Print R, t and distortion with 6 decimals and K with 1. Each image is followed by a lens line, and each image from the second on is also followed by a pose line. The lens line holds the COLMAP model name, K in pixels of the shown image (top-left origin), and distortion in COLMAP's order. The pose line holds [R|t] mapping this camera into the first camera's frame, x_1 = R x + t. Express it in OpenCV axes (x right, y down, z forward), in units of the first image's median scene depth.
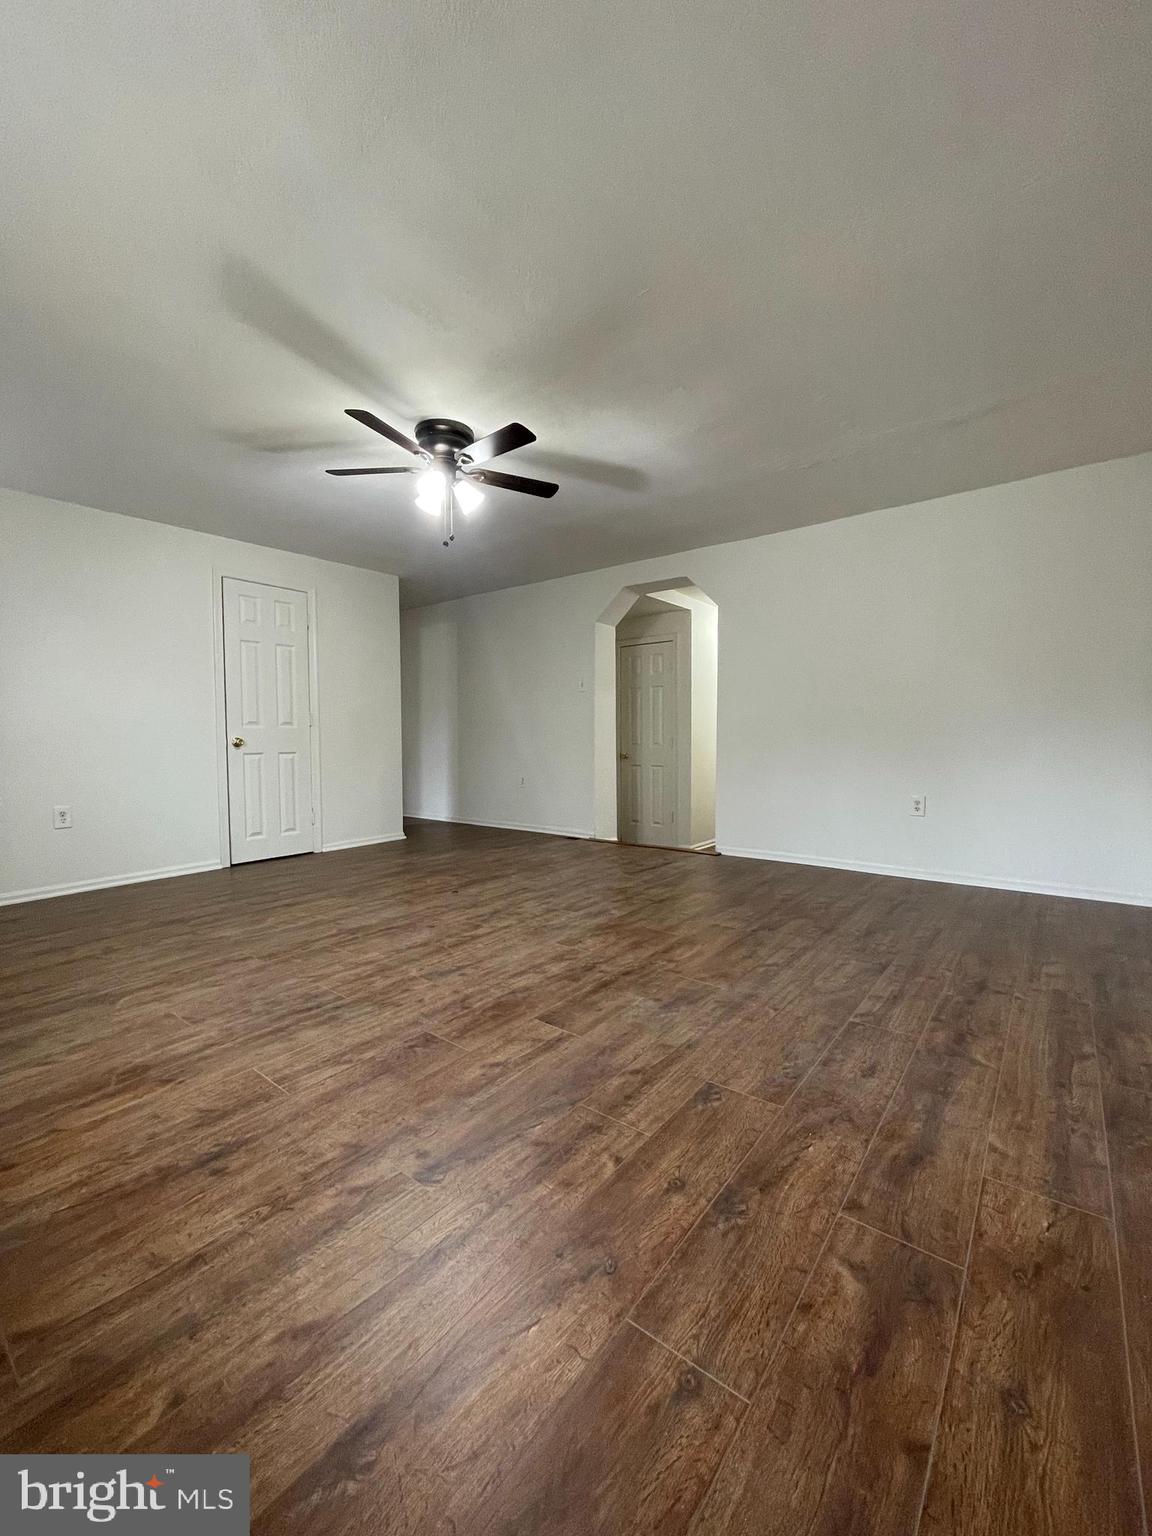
lens RADIAL K [[628.6, 0, 576.0], [0, 628.6, 768.0], [0, 0, 1]] dist [0.009816, 0.000182]
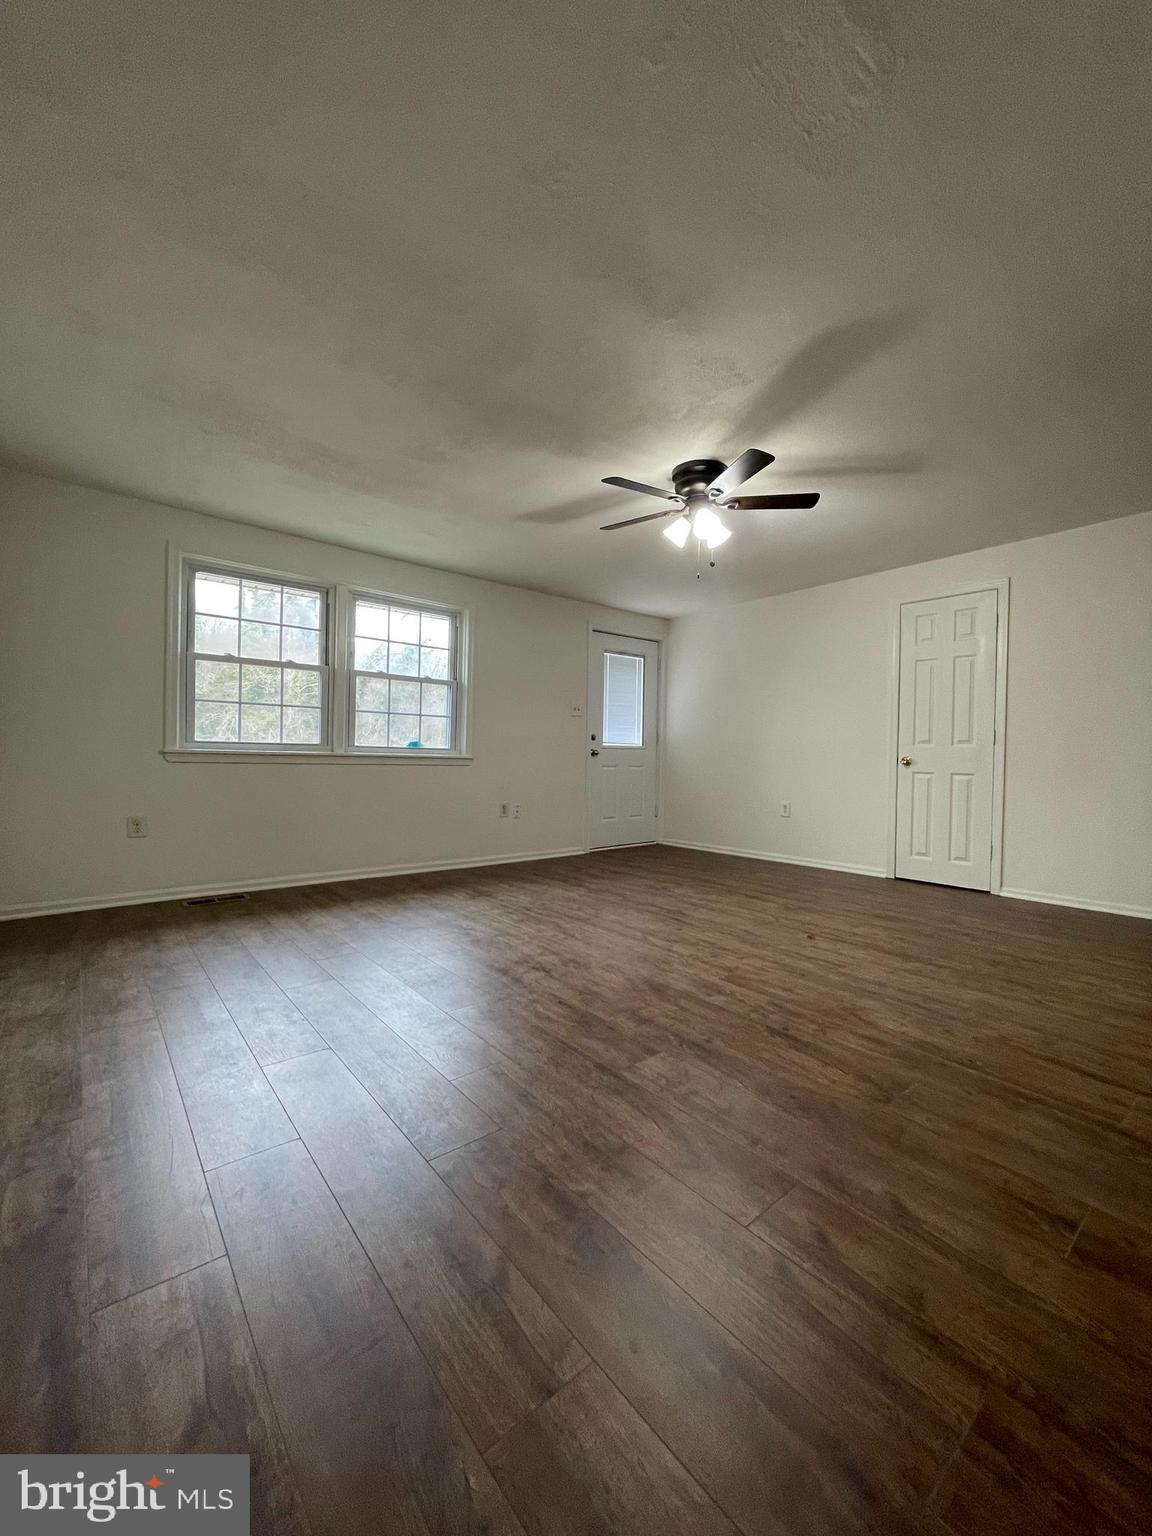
lens RADIAL K [[628.6, 0, 576.0], [0, 628.6, 768.0], [0, 0, 1]] dist [0.009816, 0.000182]
pose [[-0.241747, 0.032138, -0.969807, 0.852456], [-0.050499, 0.997680, 0.045650, -0.070250], [0.969024, 0.060010, -0.239563, 1.044718]]
